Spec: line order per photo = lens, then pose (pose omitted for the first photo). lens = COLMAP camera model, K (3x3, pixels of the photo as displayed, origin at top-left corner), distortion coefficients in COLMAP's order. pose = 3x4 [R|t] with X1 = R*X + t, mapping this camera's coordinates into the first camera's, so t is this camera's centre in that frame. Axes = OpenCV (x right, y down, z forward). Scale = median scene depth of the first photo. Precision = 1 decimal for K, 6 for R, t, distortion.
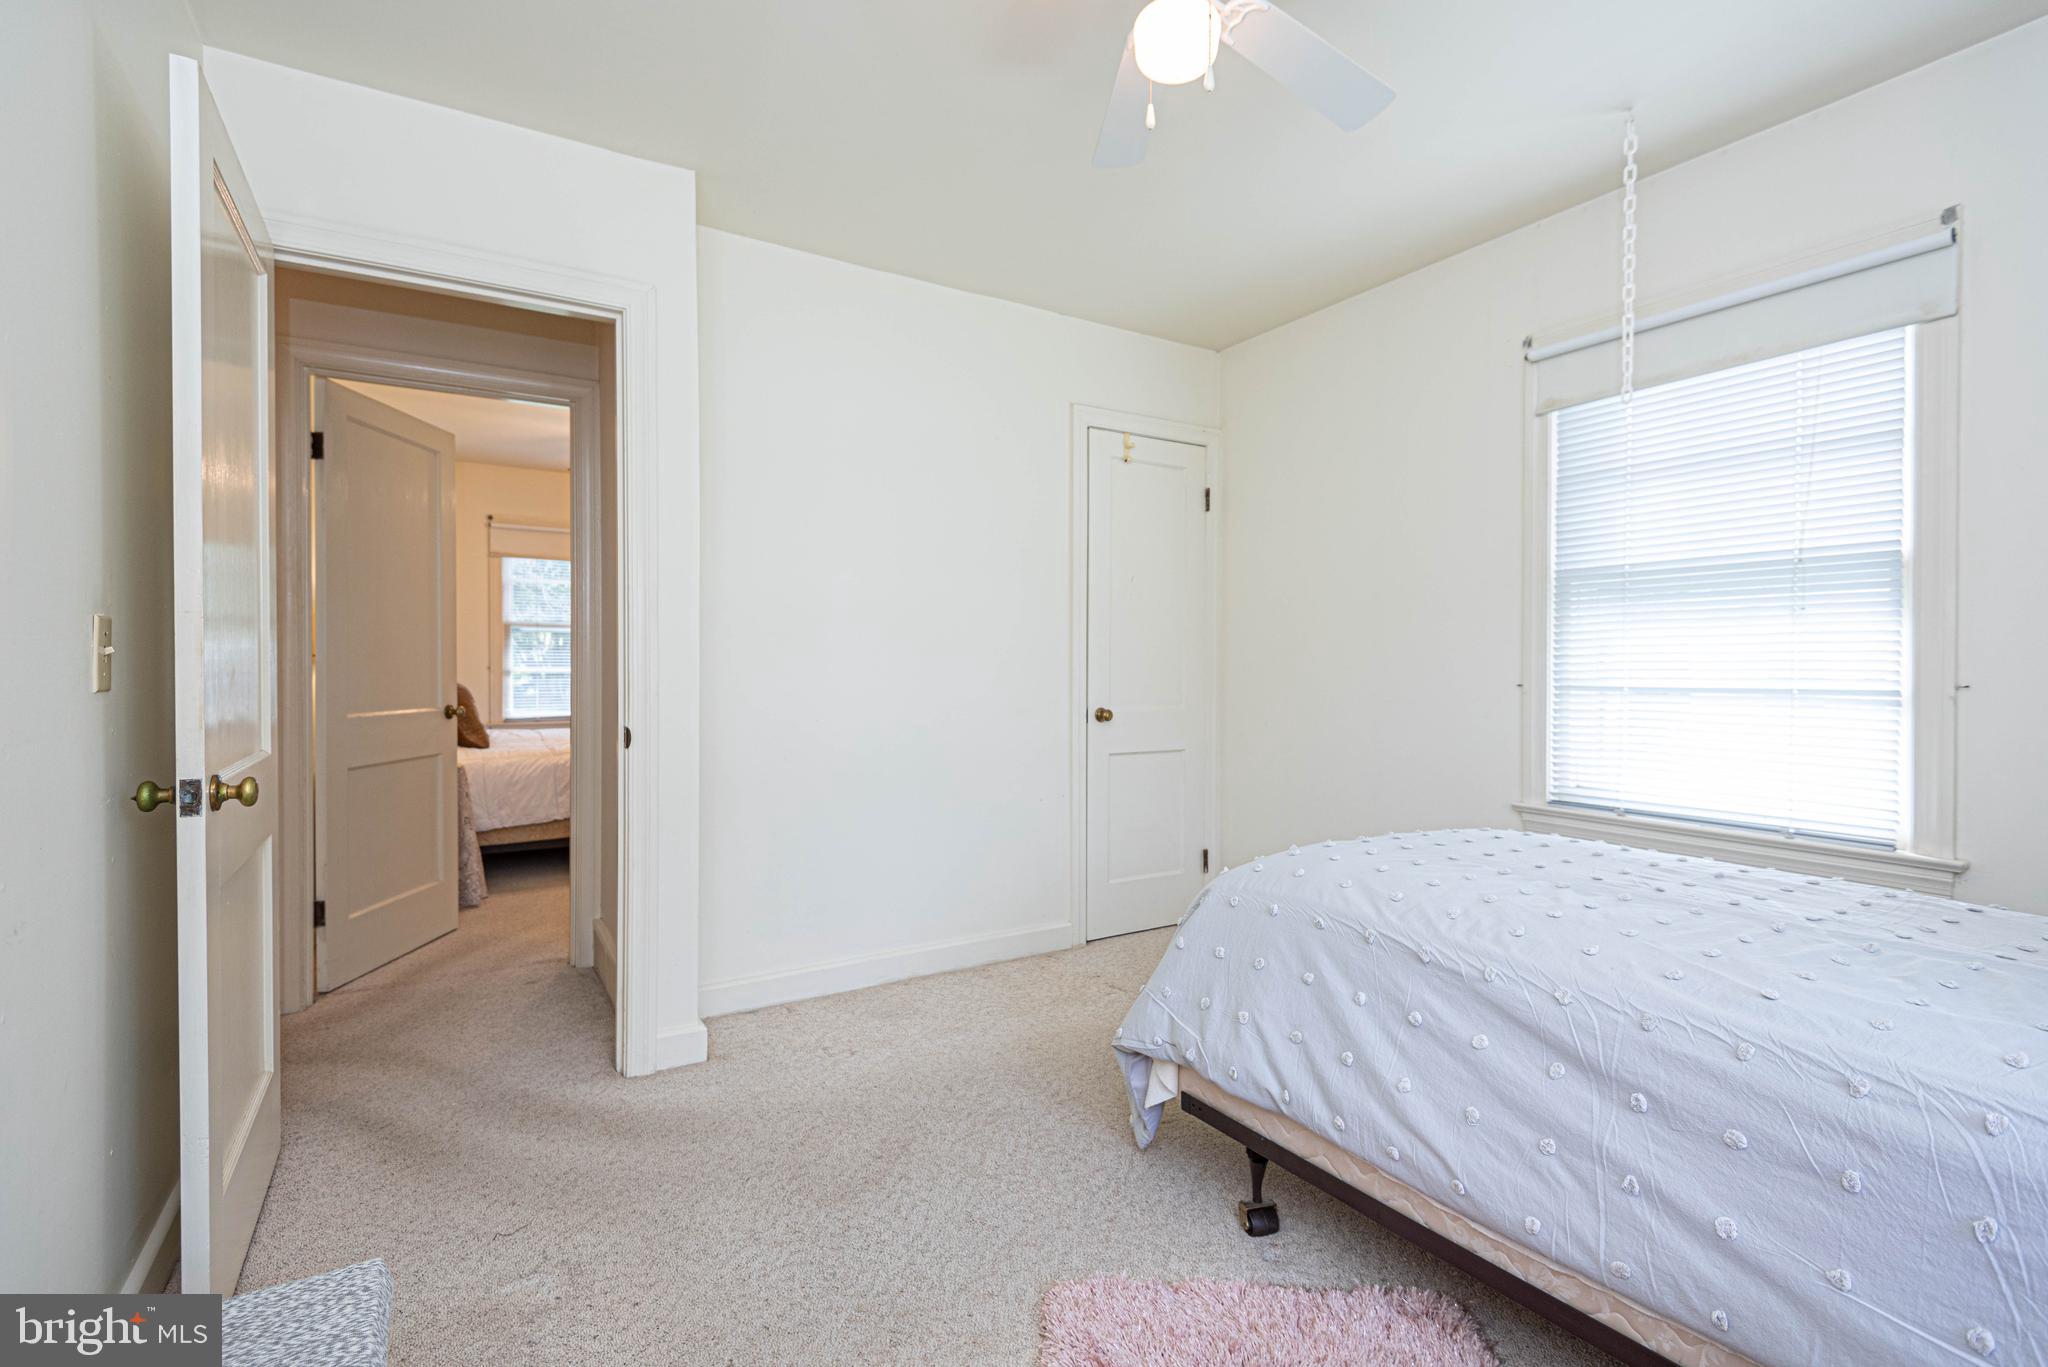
lens RADIAL K [[952.1, 0, 1030.6], [0, 952.1, 687.0], [0, 0, 1]] dist [0.024952, -0.000126]
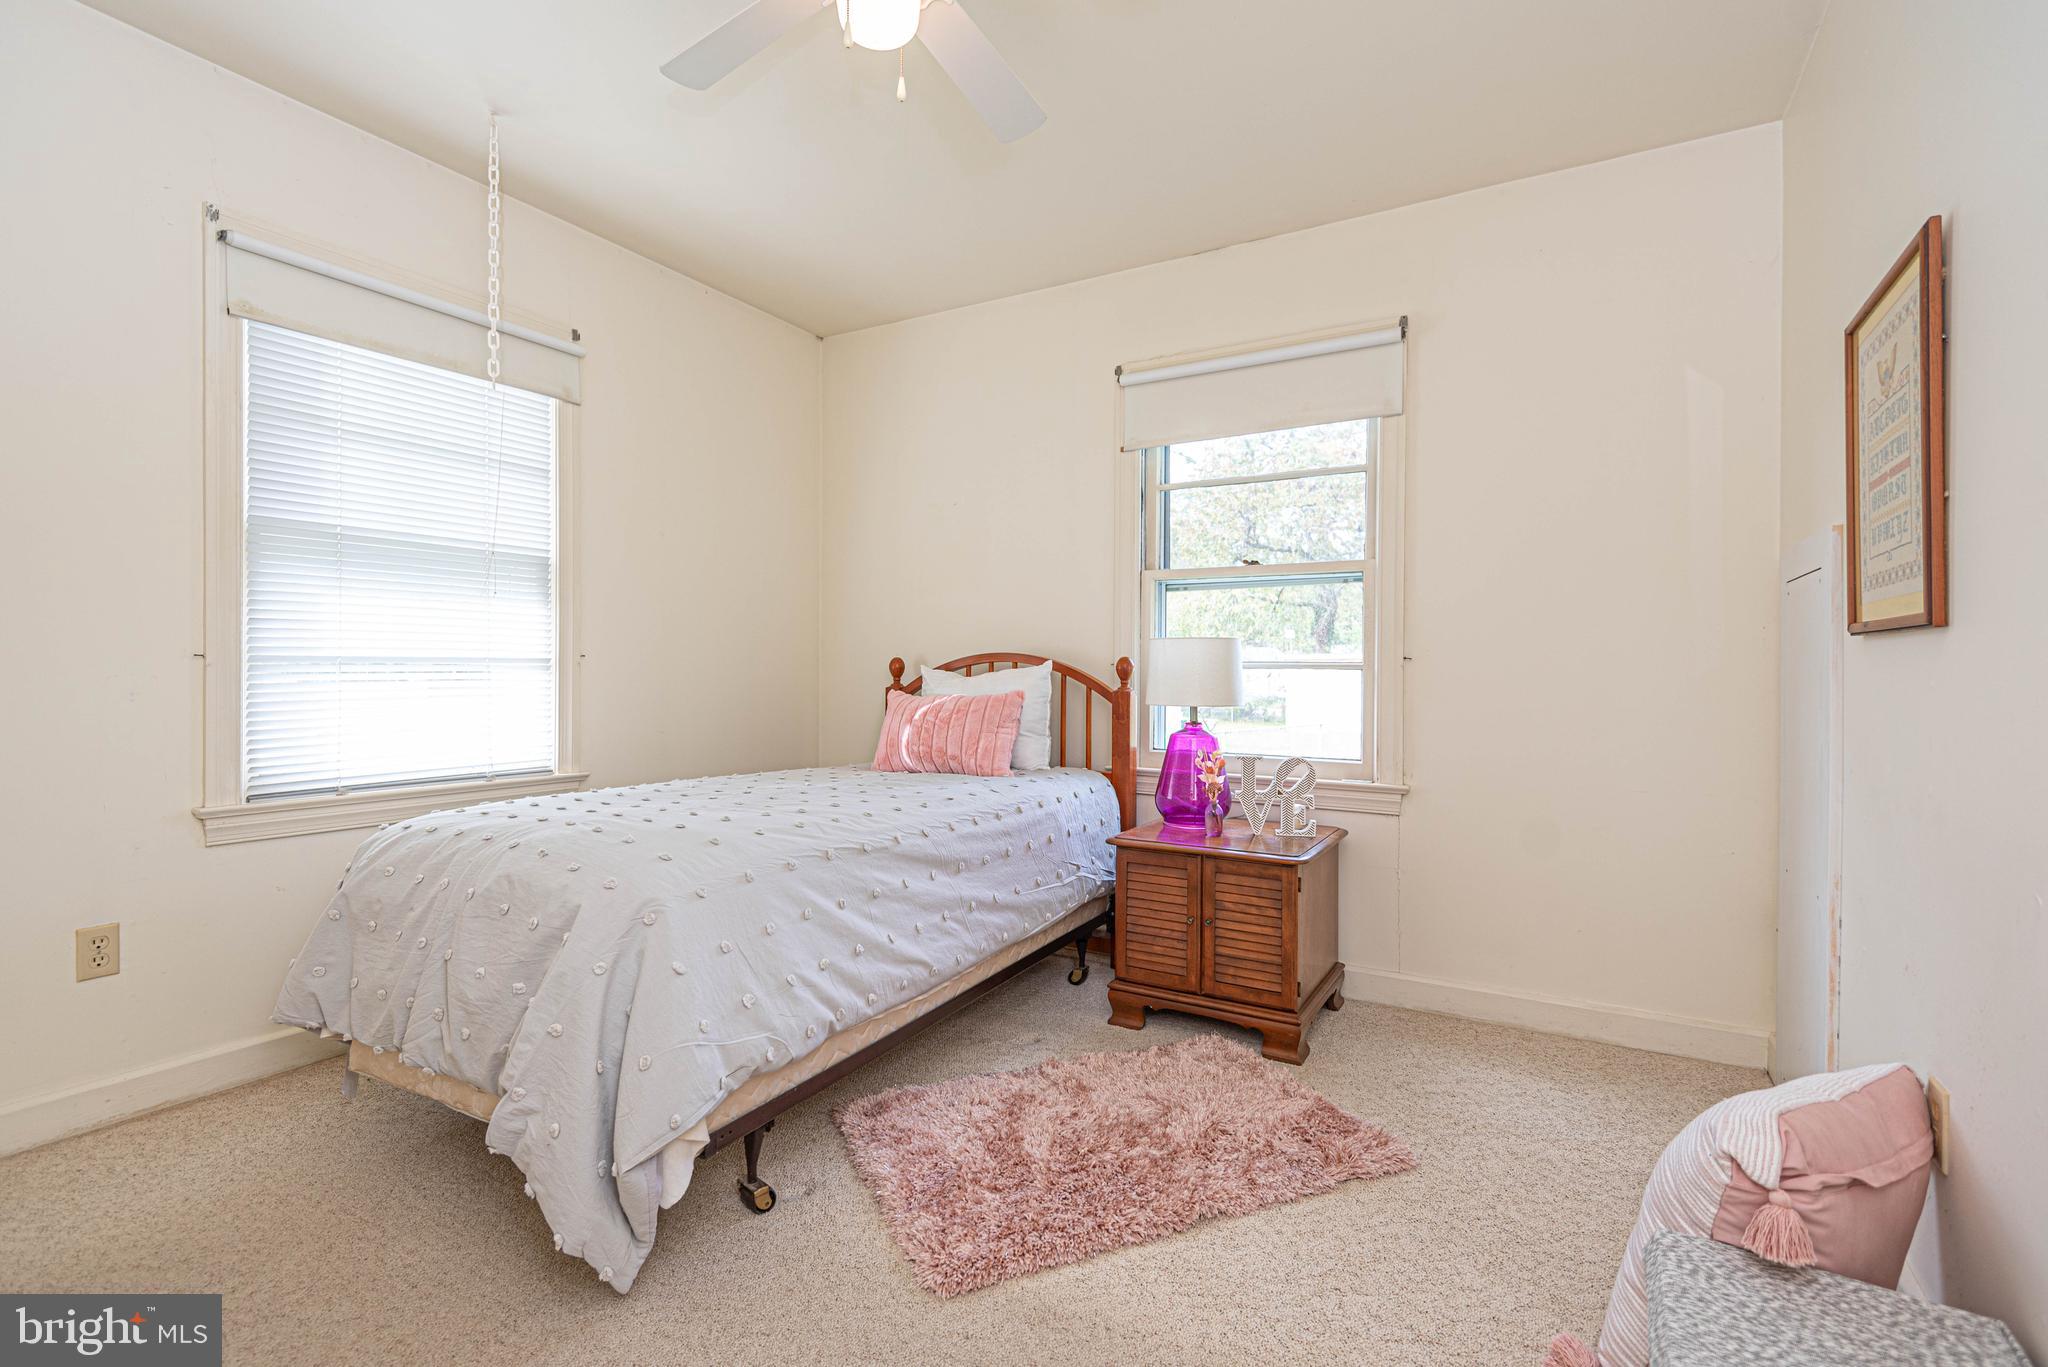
lens RADIAL K [[952.1, 0, 1030.6], [0, 952.1, 687.0], [0, 0, 1]] dist [0.024952, -0.000126]
pose [[-0.461092, -0.024243, 0.887021, -0.655179], [0.014958, 0.999272, 0.035086, 0.007193], [-0.887226, 0.029445, -0.460394, 1.042793]]
